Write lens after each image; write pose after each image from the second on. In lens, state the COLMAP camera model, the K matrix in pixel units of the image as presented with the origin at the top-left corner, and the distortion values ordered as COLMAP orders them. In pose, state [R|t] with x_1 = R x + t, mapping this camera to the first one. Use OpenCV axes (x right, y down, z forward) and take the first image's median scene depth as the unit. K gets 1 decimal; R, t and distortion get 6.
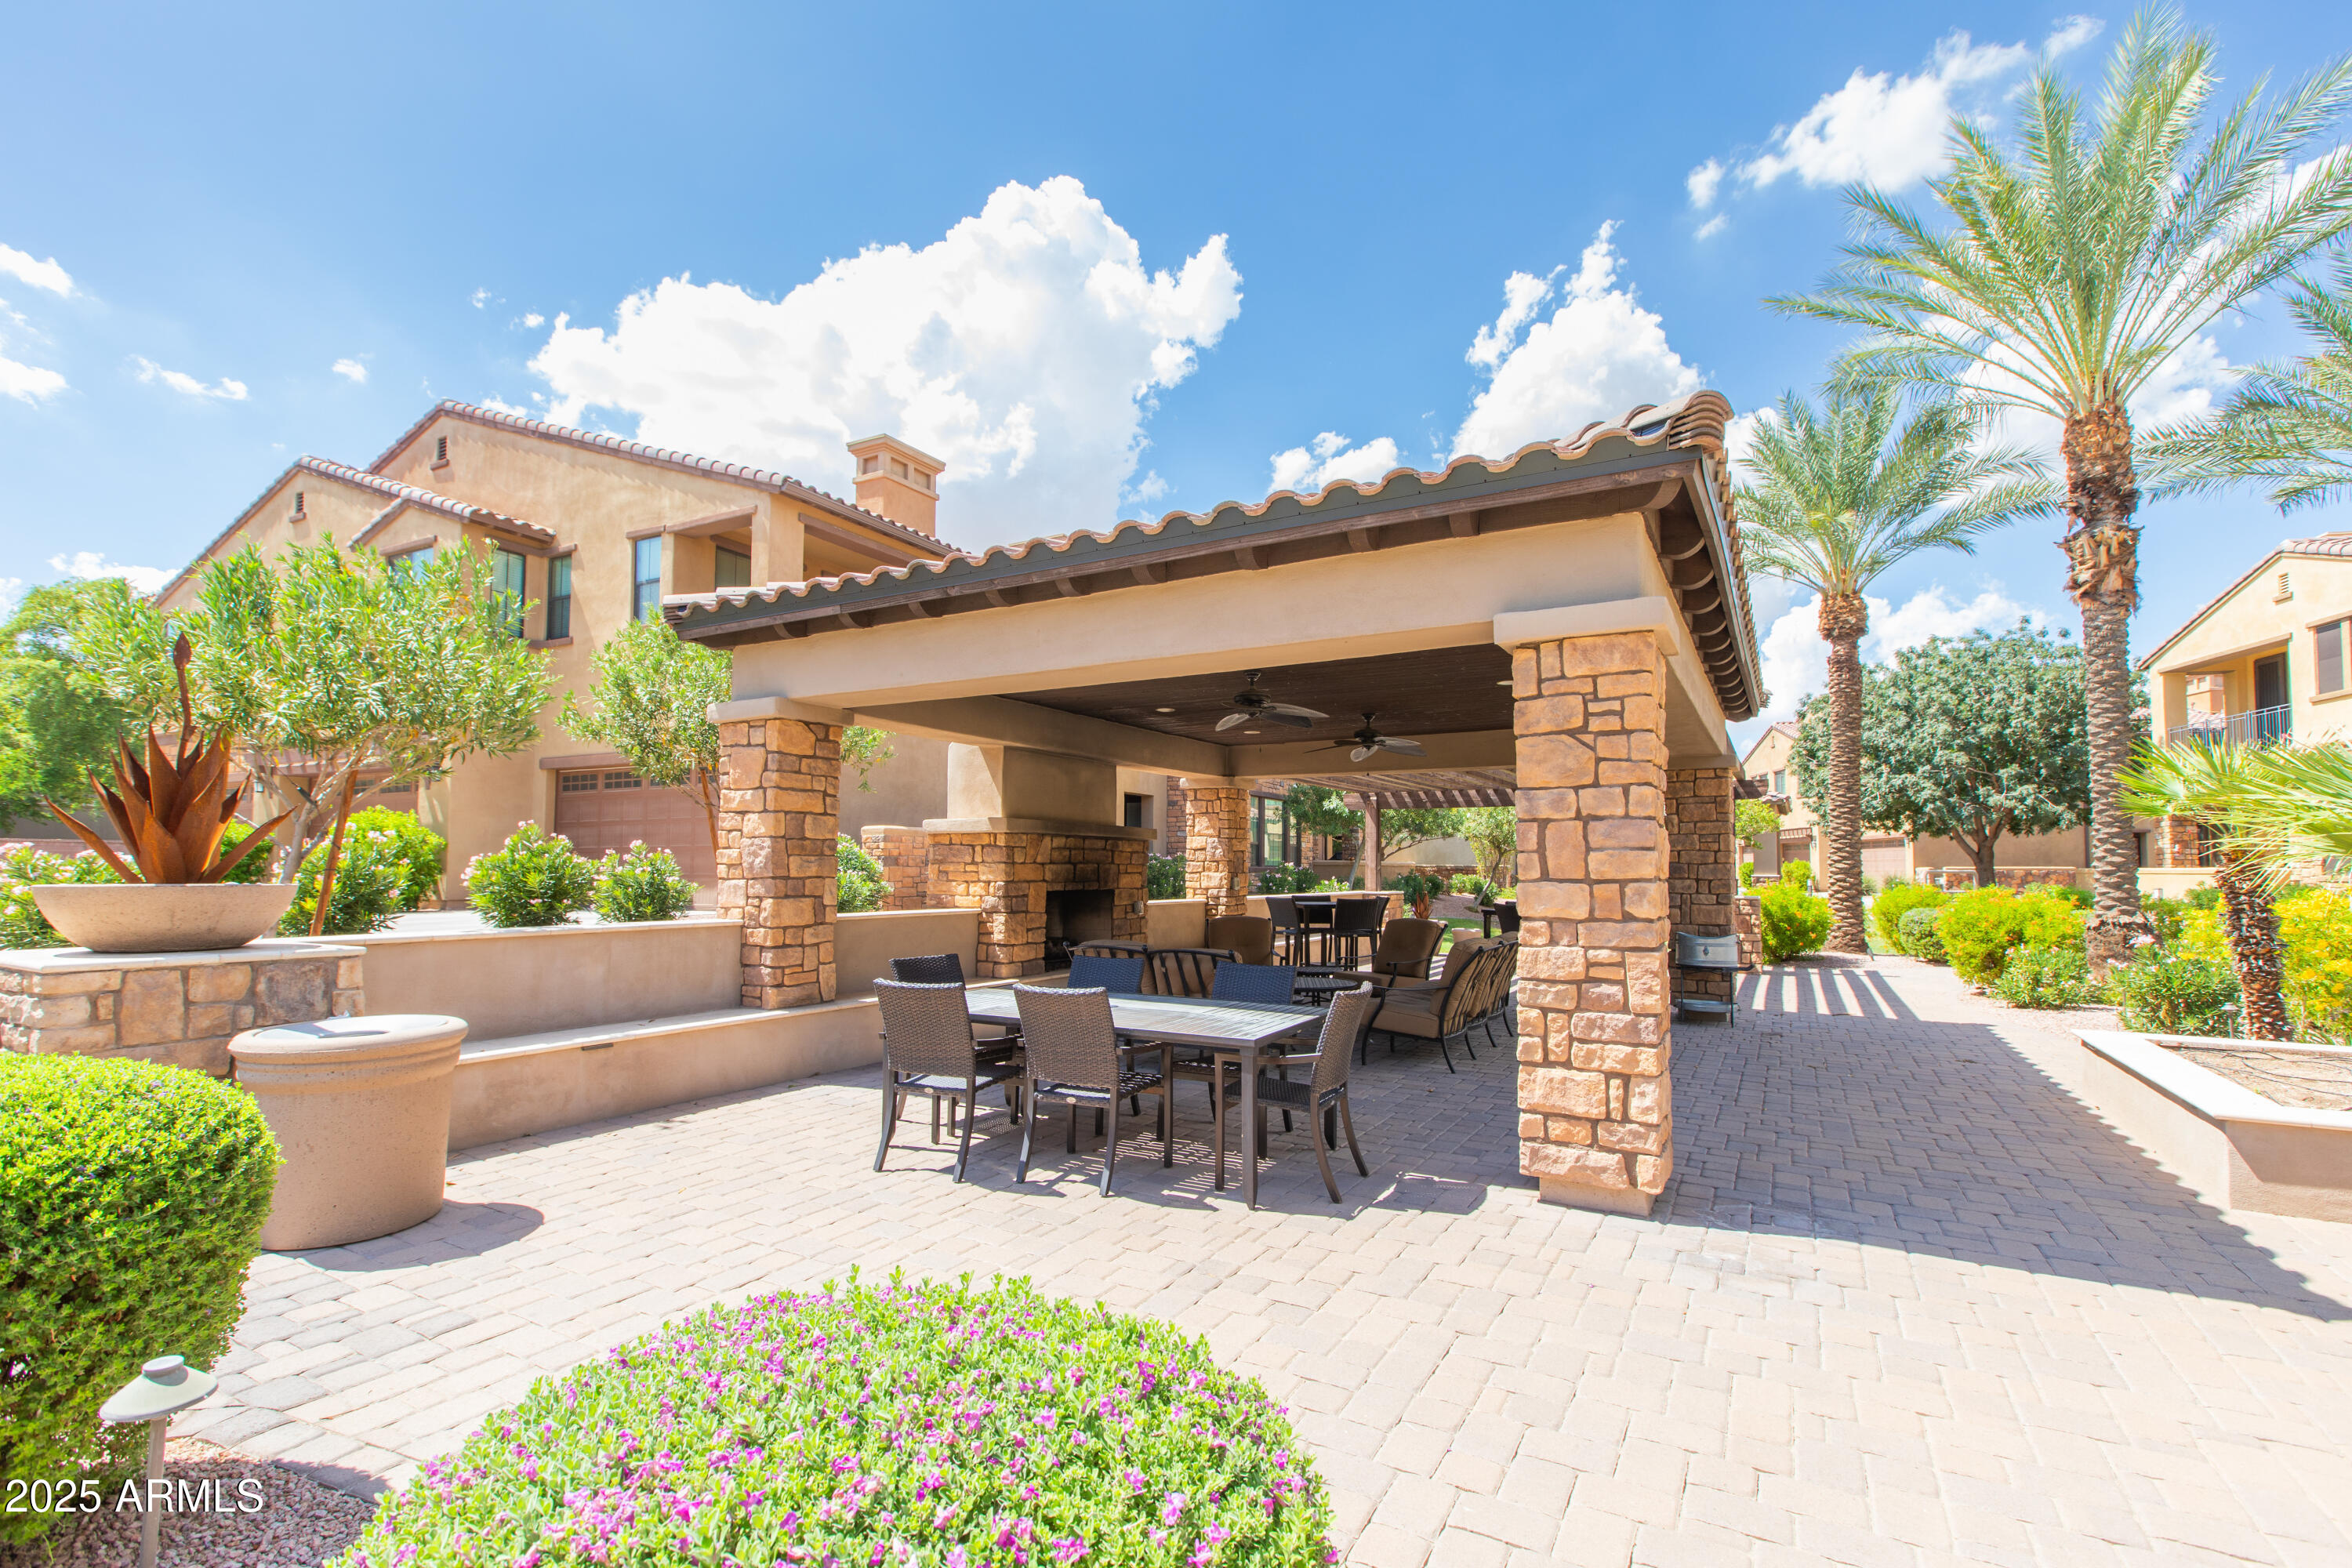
lens RADIAL K [[1069.0, 0, 1190.3], [0, 1069.0, 788.7], [0, 0, 1]] dist [-0.001320, -0.000181]
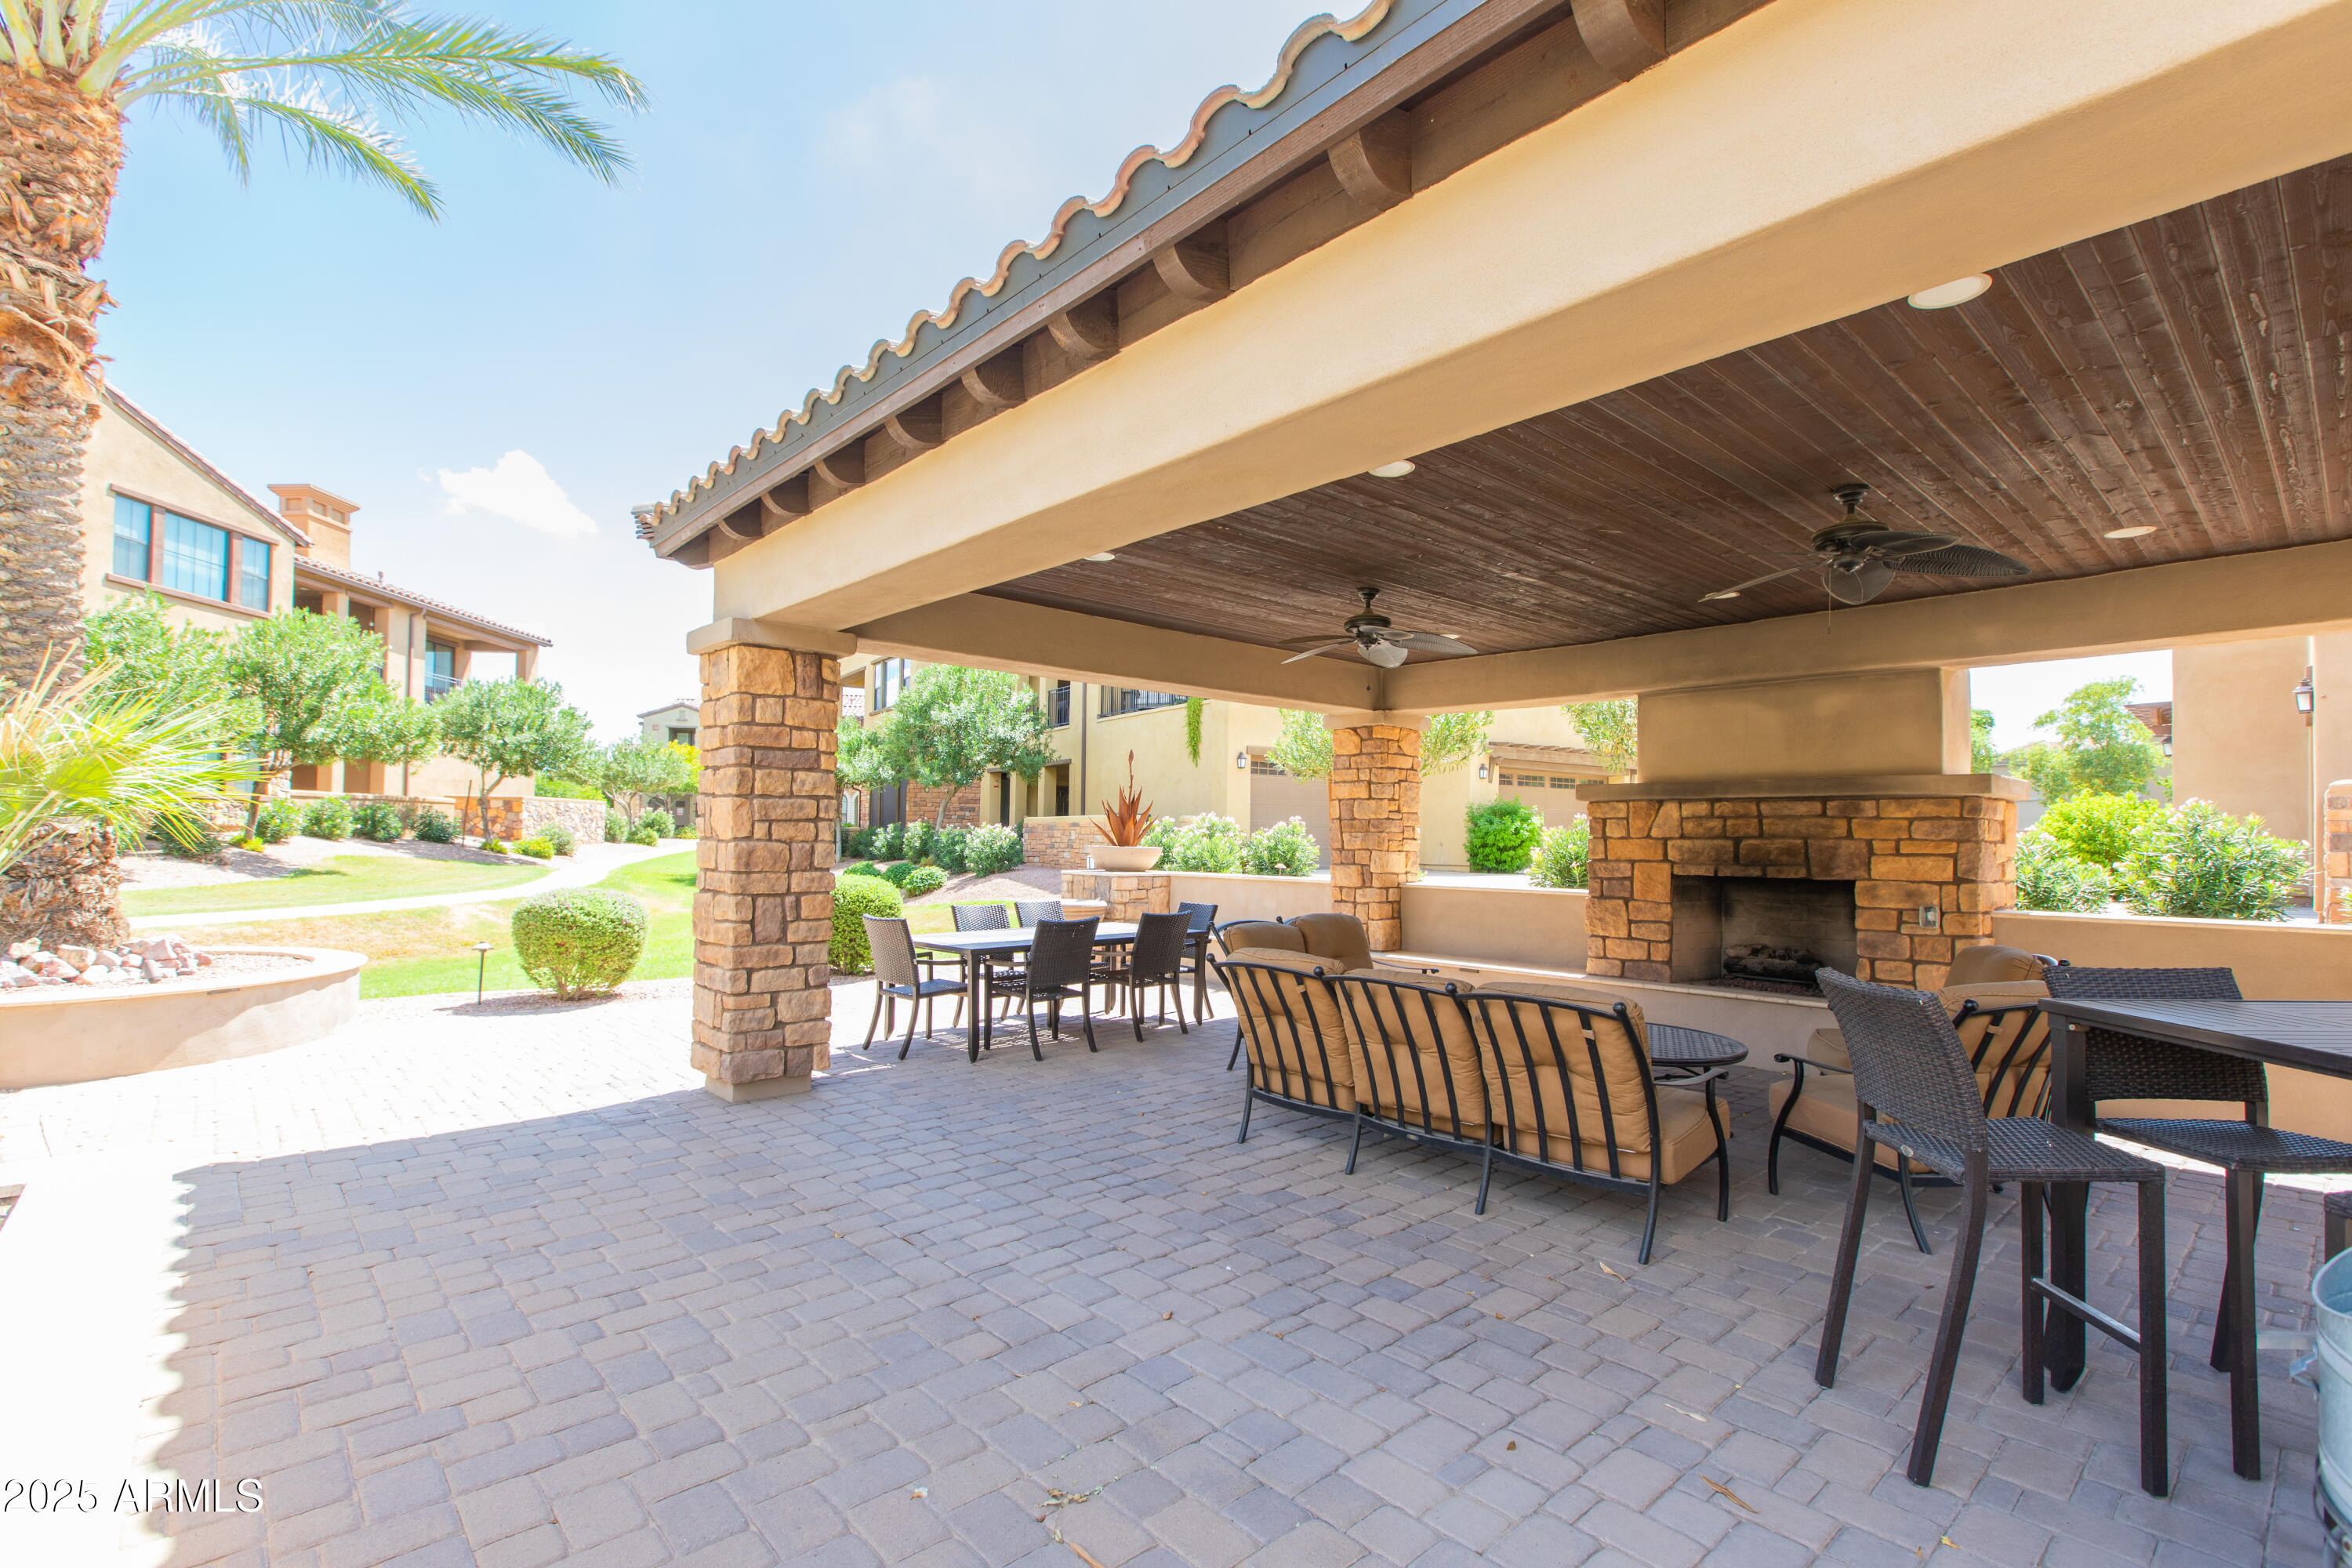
lens RADIAL K [[1069.0, 0, 1190.3], [0, 1069.0, 788.7], [0, 0, 1]] dist [-0.001320, -0.000181]
pose [[-0.320979, -0.053222, -0.945590, 1.390160], [0.058287, 0.995417, -0.075812, 0.145793], [0.945291, -0.079449, -0.316406, 1.851632]]
